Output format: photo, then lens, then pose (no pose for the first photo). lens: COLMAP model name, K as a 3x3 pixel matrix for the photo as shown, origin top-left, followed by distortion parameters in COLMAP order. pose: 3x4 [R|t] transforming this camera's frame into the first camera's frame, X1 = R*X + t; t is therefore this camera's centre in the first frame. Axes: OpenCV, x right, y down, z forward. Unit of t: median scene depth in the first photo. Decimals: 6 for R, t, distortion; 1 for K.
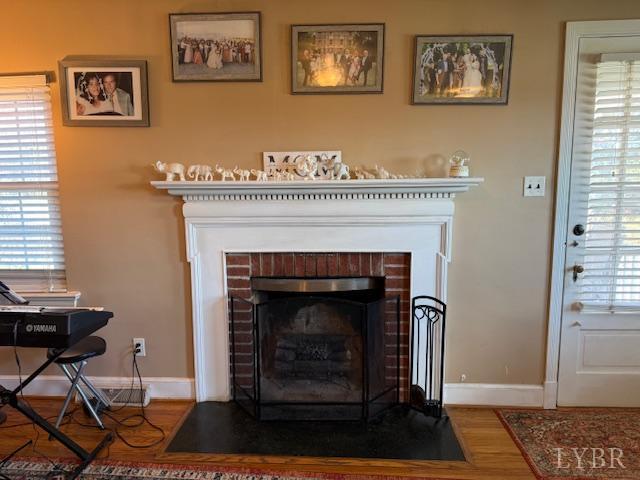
lens RADIAL K [[454.0, 0, 325.0], [0, 454.0, 239.9], [0, 0, 1]] dist [0.048175, -0.062281]
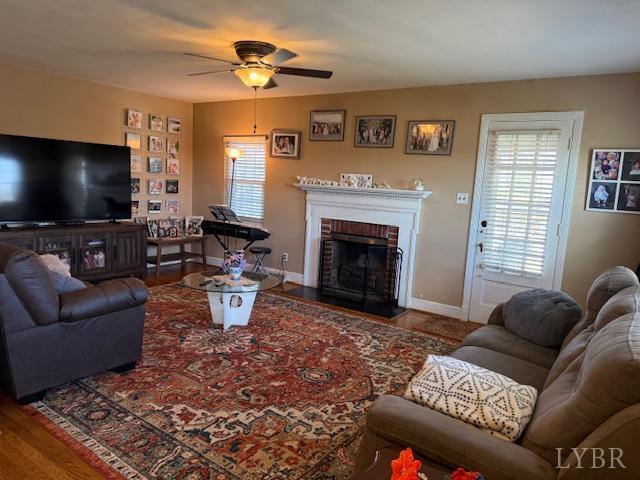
lens RADIAL K [[454.0, 0, 319.0], [0, 454.0, 243.4], [0, 0, 1]] dist [0.048175, -0.062281]
pose [[0.858503, 0.128716, -0.496392, 0.887836], [-0.134115, 0.990652, 0.024929, 0.097341], [0.494960, 0.045172, 0.867741, -0.906017]]
